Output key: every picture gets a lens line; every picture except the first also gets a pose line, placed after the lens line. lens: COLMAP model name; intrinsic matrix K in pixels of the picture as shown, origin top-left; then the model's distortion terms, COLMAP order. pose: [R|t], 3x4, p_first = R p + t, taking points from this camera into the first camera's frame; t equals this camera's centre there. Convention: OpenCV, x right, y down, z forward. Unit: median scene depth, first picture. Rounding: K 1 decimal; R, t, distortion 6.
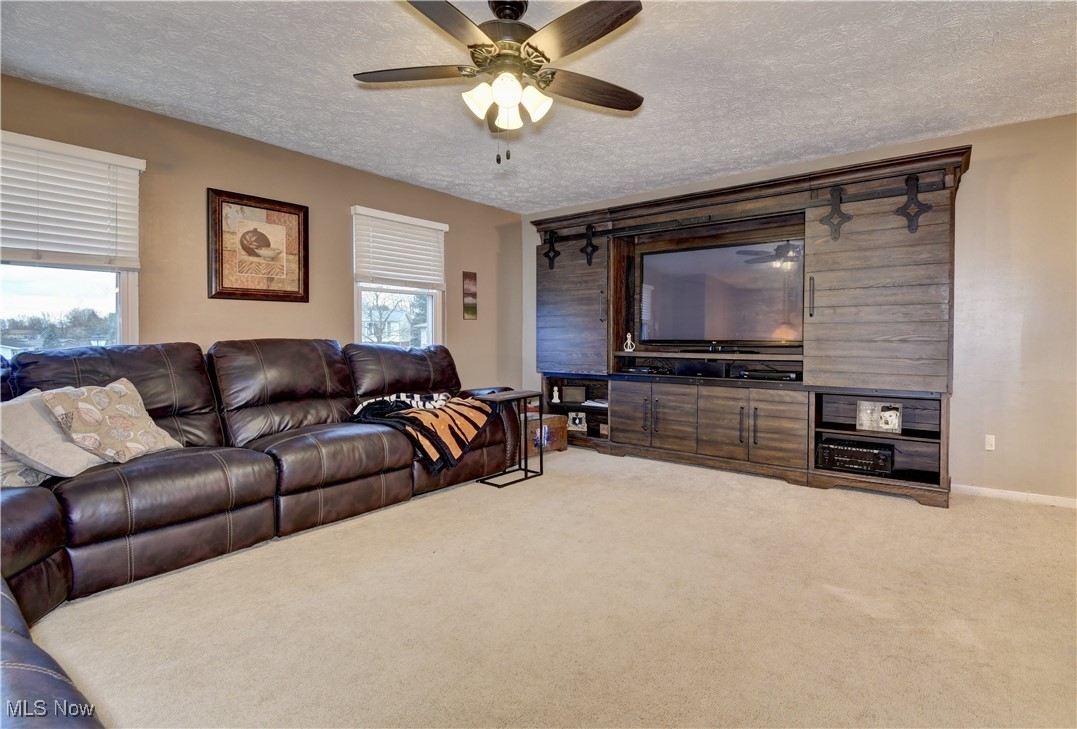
lens RADIAL K [[512.1, 0, 587.0], [0, 512.1, 345.7], [0, 0, 1]] dist [0.002971, -0.015143]
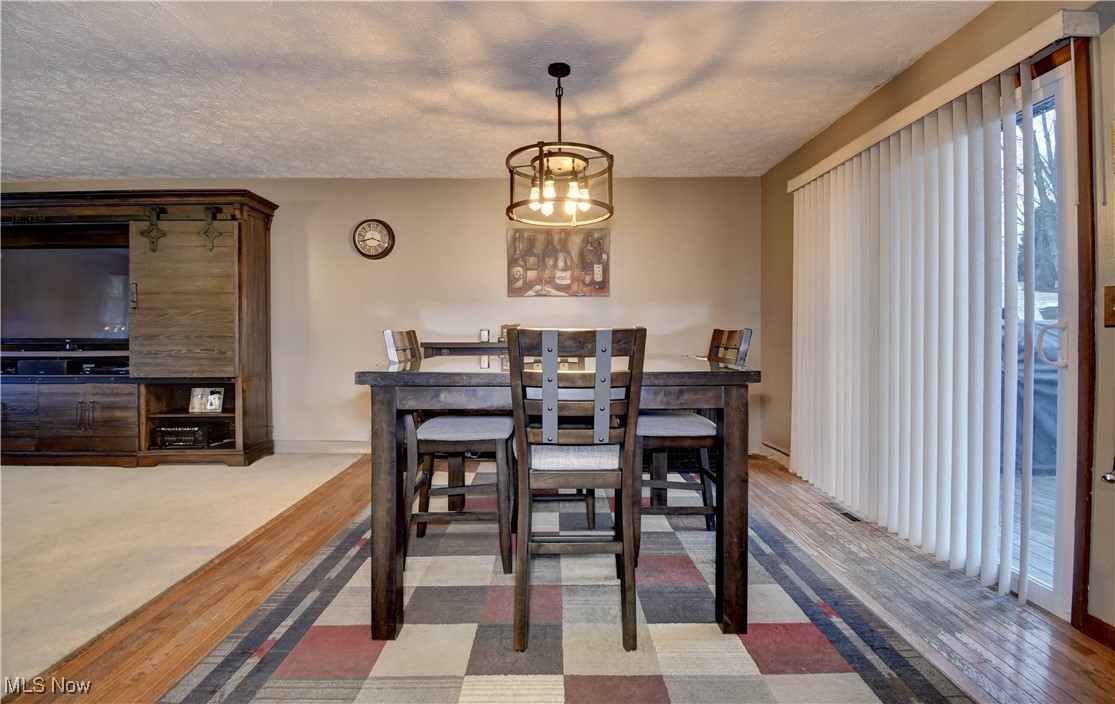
lens RADIAL K [[489.0, 0, 557.3], [0, 489.0, 336.9], [0, 0, 1]] dist [0.012105, -0.021515]
pose [[0.806048, -0.011116, 0.591746, 0.555777], [0.015880, 0.999870, -0.002848, 0.005670], [-0.591638, 0.011692, 0.806119, -0.428220]]
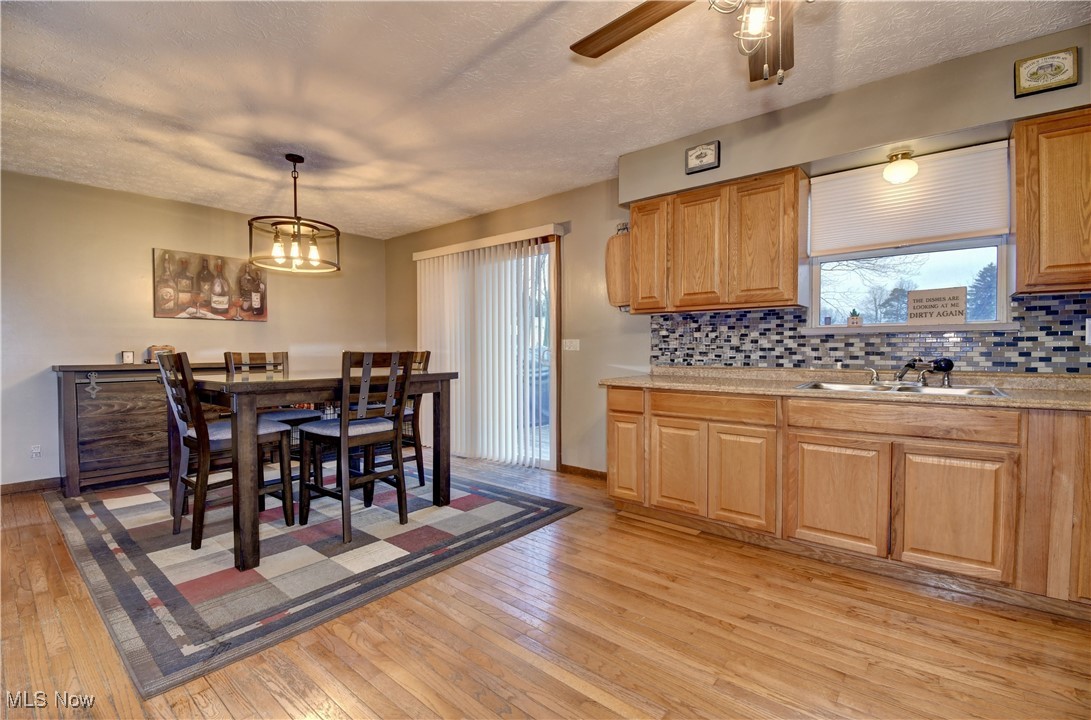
lens RADIAL K [[478.9, 0, 546.4], [0, 478.9, 361.8], [0, 0, 1]] dist [0.022910, -0.027708]
pose [[0.063882, -0.027406, 0.997581, 0.052898], [0.022181, 0.999415, 0.026036, -0.000790], [-0.997711, 0.020464, 0.064453, -0.402322]]
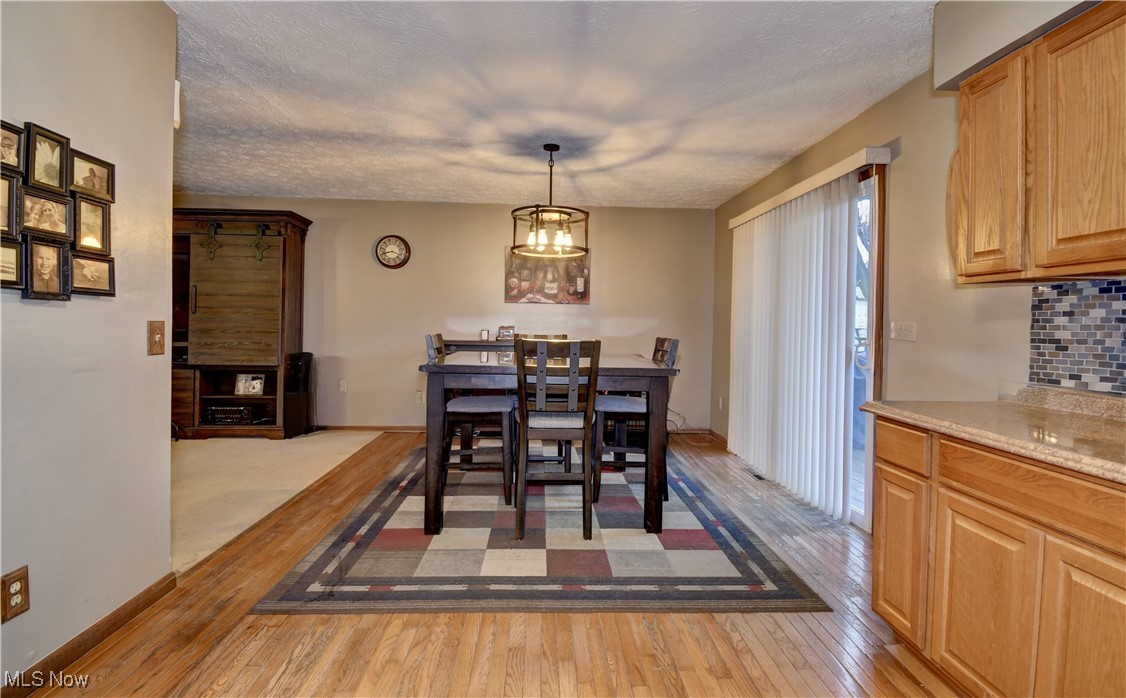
lens RADIAL K [[511.7, 0, 563.8], [0, 511.7, 328.1], [0, 0, 1]] dist [0.018248, -0.024929]
pose [[0.782623, 0.007814, 0.622447, 0.360650], [-0.005605, 0.999969, -0.005506, -0.016956], [-0.622471, 0.000821, 0.782642, -0.686913]]
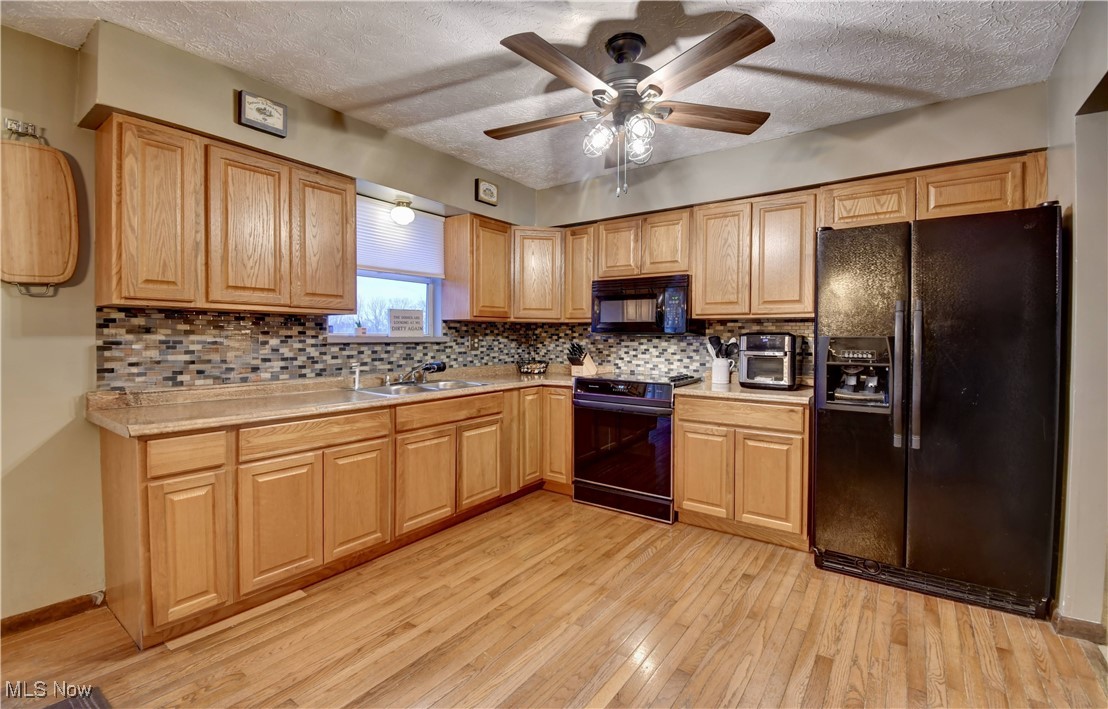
lens RADIAL K [[483.9, 0, 554.9], [0, 483.9, 348.2], [0, 0, 1]] dist [-0.009809, -0.000141]
pose [[-0.999996, -0.002331, -0.001684, 0.541539], [-0.002398, 0.999146, 0.041261, -0.043800], [0.001587, 0.041265, -0.999147, 0.047645]]
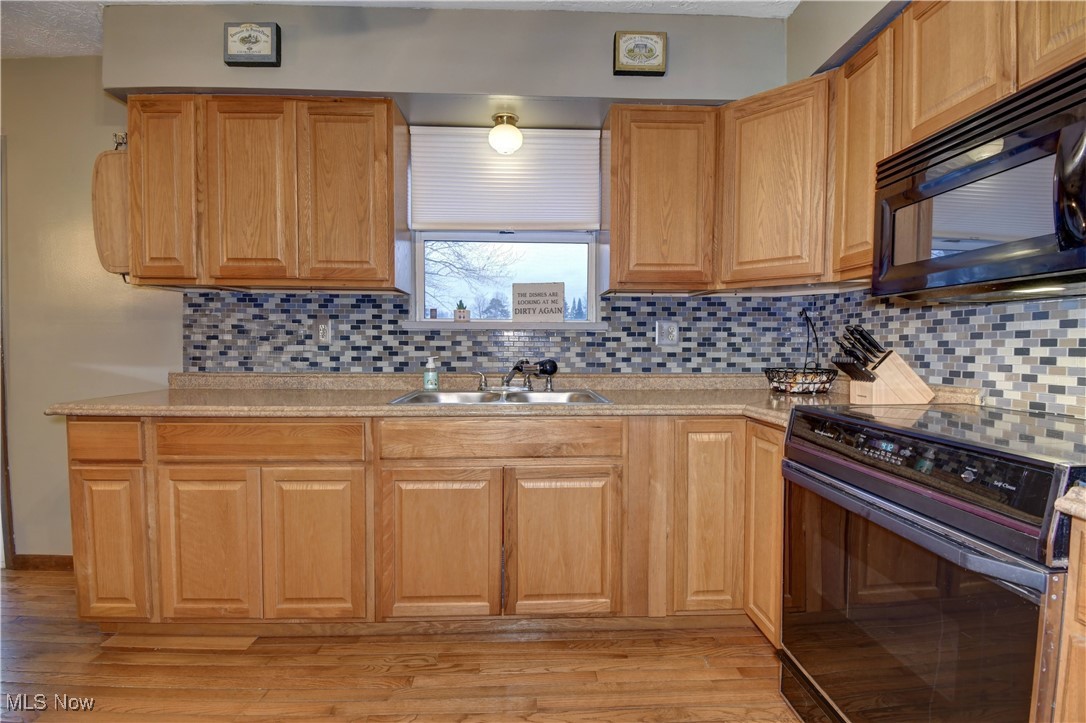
lens RADIAL K [[482.7, 0, 541.7], [0, 482.7, 367.4], [0, 0, 1]] dist [0.017993, -0.024229]
pose [[-0.615150, -0.035159, 0.787626, 0.298188], [0.010244, 0.998564, 0.052576, 0.002265], [-0.788344, 0.040410, -0.613906, -0.542943]]
